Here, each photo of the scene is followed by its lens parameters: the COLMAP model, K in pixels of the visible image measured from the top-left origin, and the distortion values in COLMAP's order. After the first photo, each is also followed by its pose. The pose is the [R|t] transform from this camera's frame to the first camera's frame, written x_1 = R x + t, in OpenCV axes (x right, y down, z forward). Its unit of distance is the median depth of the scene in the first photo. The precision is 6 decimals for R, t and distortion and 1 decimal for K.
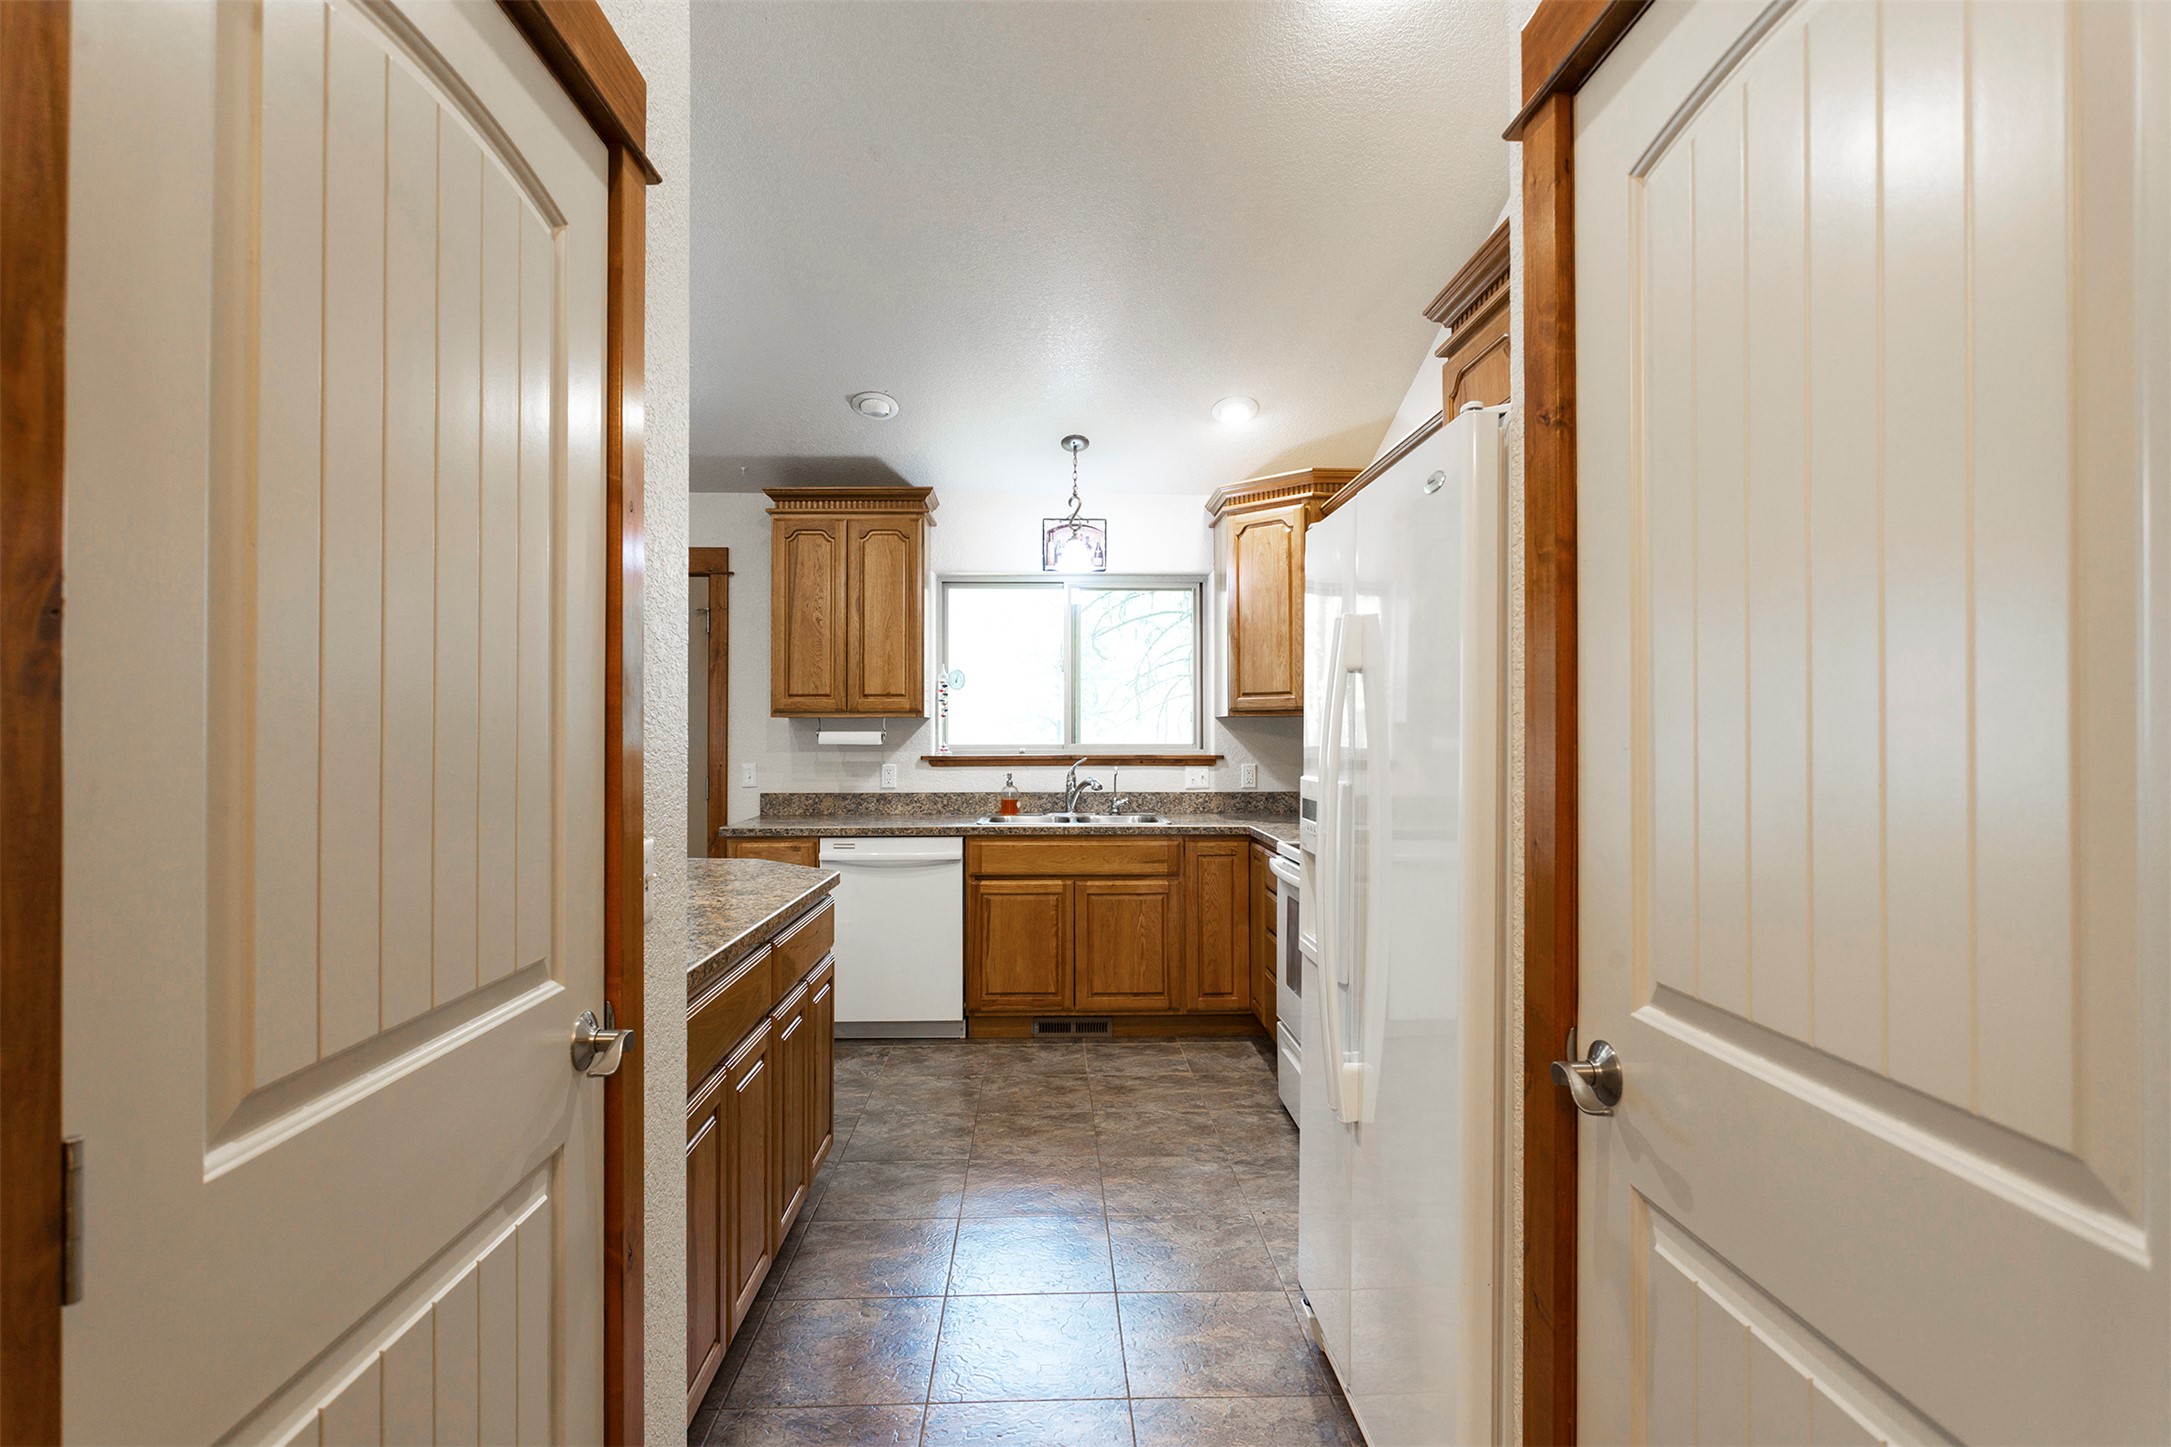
lens RADIAL K [[1074.4, 0, 1084.0], [0, 1074.4, 718.1], [0, 0, 1]] dist [-0.000157, -0.000003]
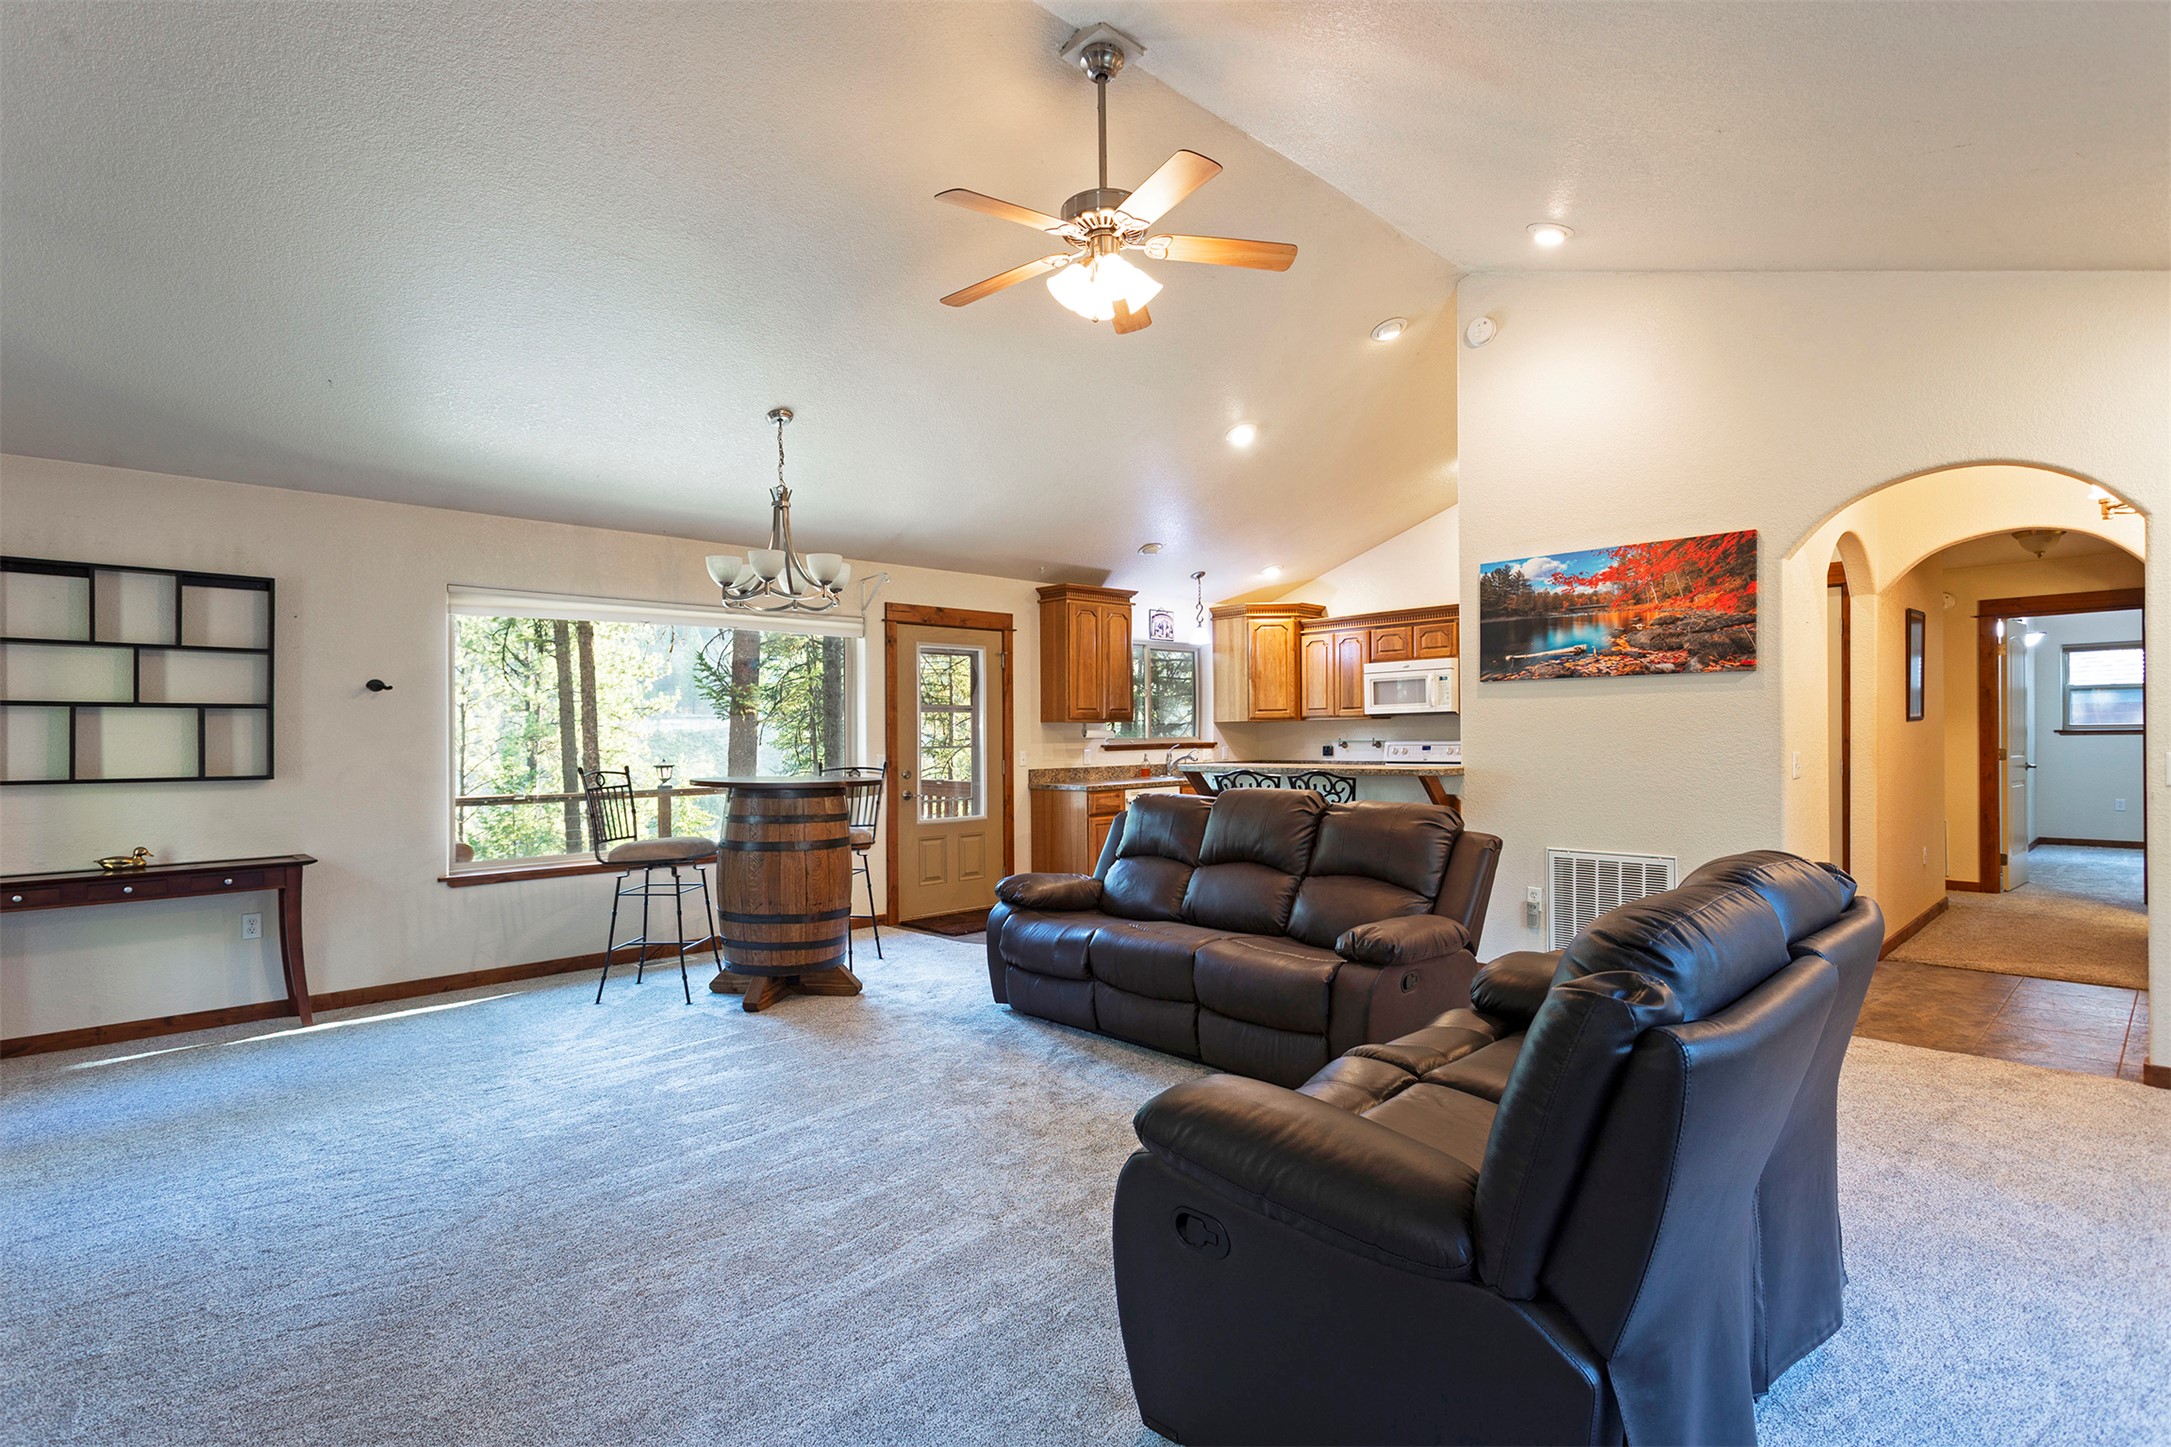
lens RADIAL K [[1042.5, 0, 1080.2], [0, 1042.5, 736.1], [0, 0, 1]] dist [0.012336, 0.000203]
pose [[0.745116, -0.008248, 0.666884, -1.274098], [-0.001473, 0.999901, 0.014013, -0.001149], [-0.666934, -0.011423, 0.745030, -0.198372]]
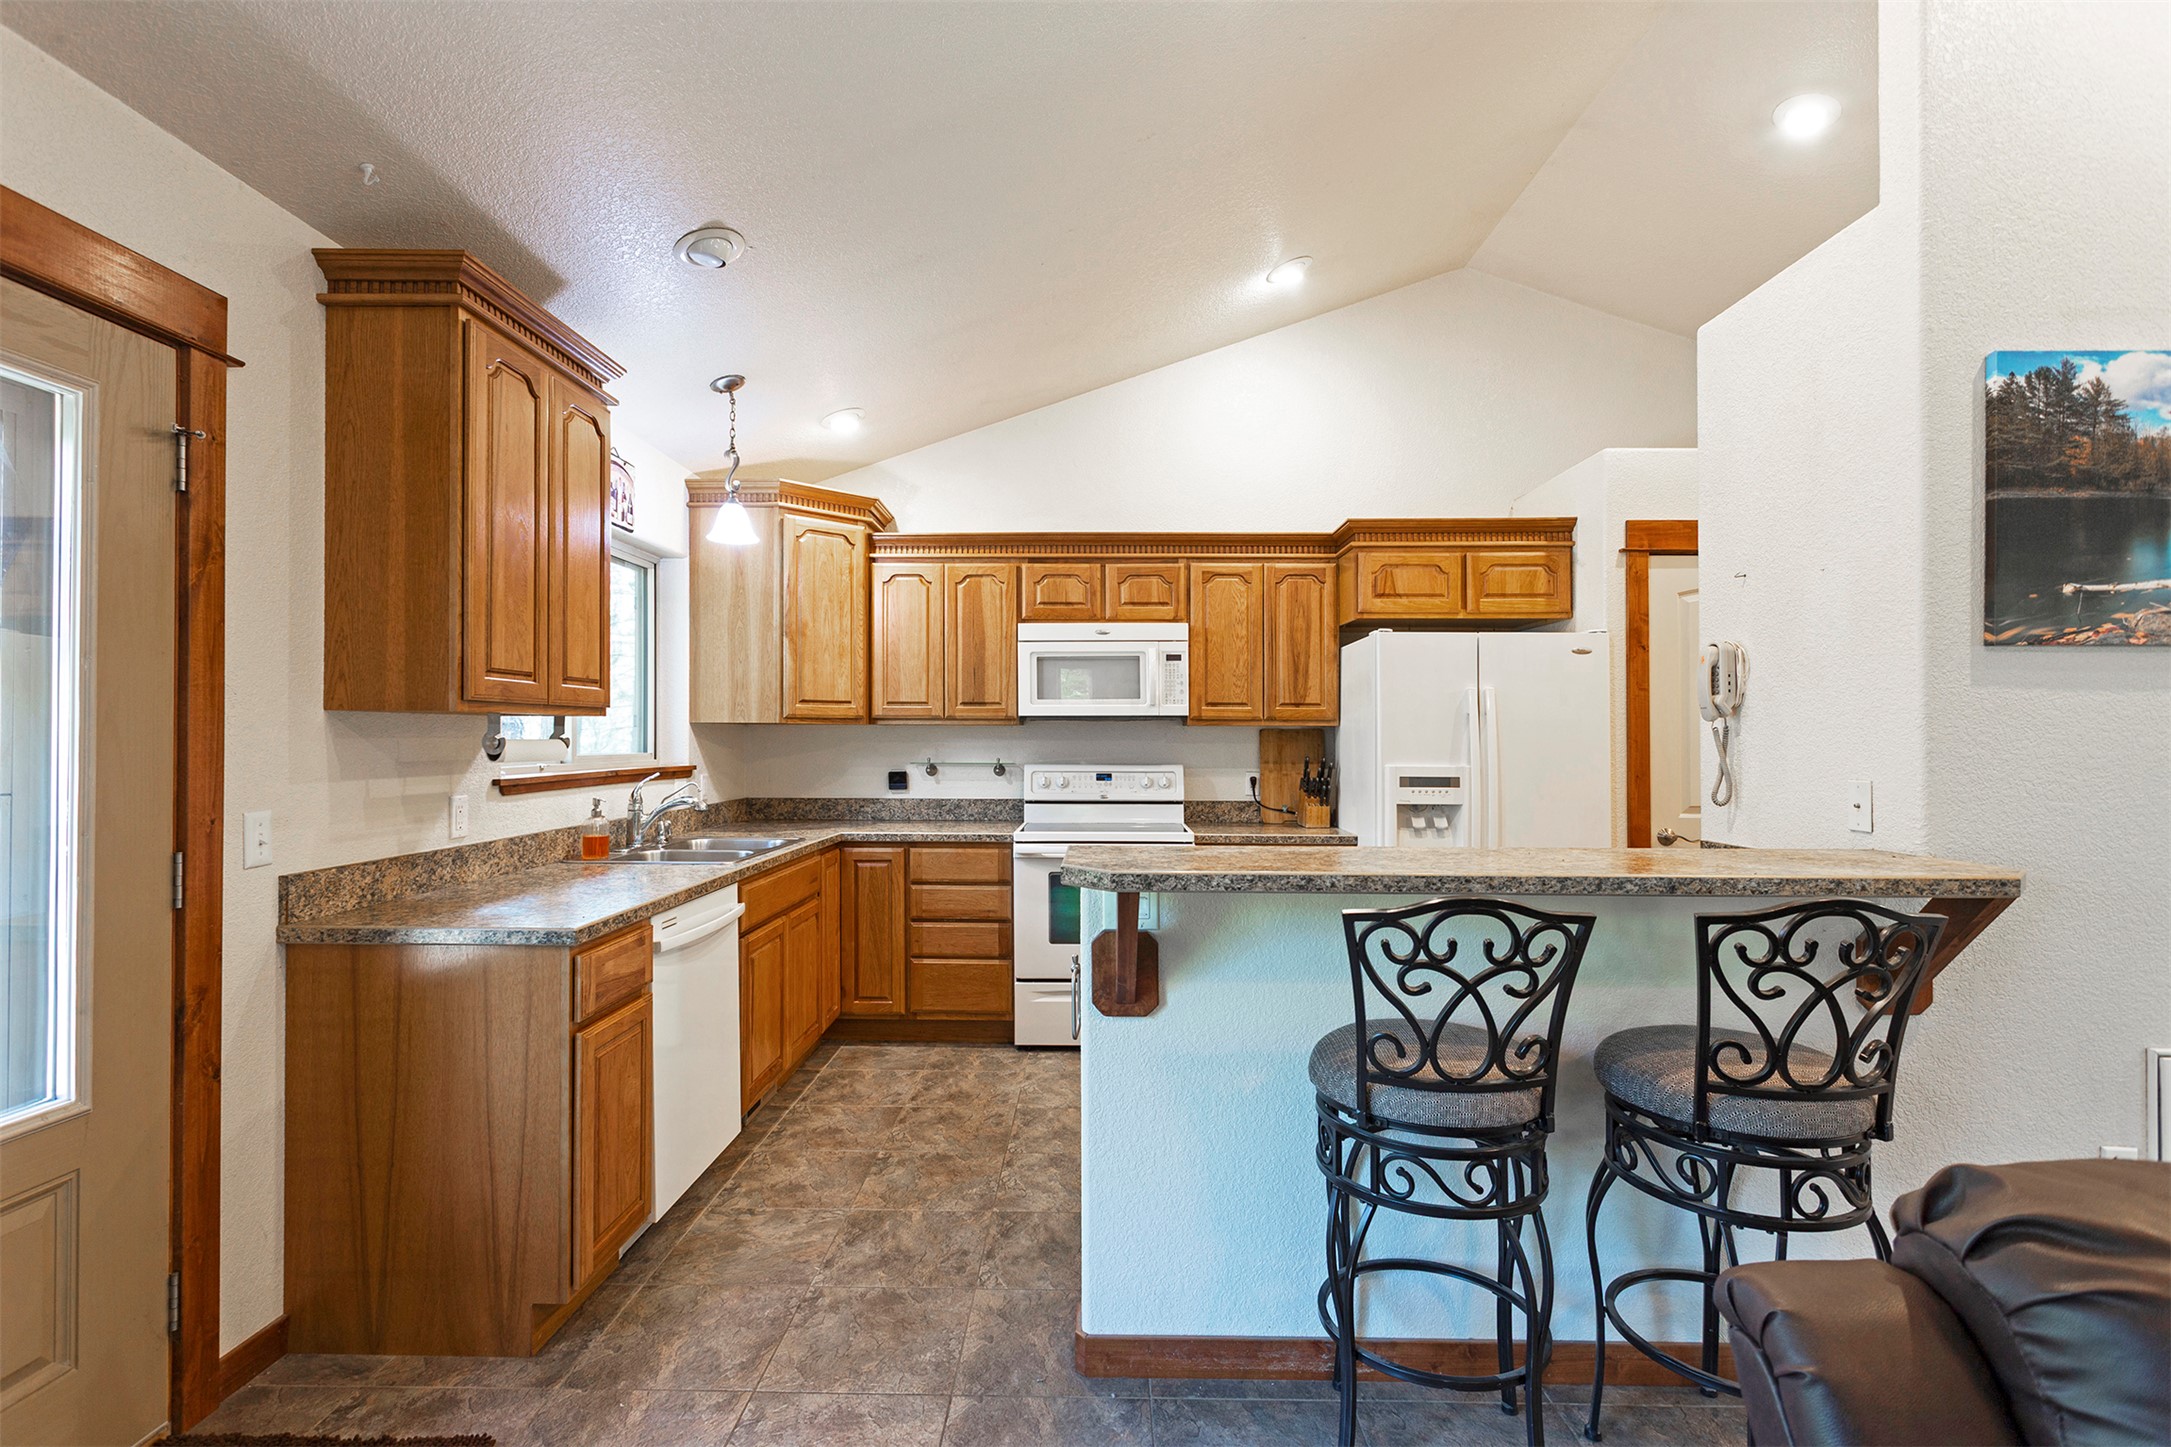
lens RADIAL K [[1042.5, 0, 1072.6], [0, 1042.5, 734.2], [0, 0, 1]] dist [0.012336, 0.000203]
pose [[0.049570, 0.004178, 0.998762, -0.722461], [-0.023949, 0.999709, -0.002993, 0.004451], [-0.998483, -0.023771, 0.049656, 0.652340]]
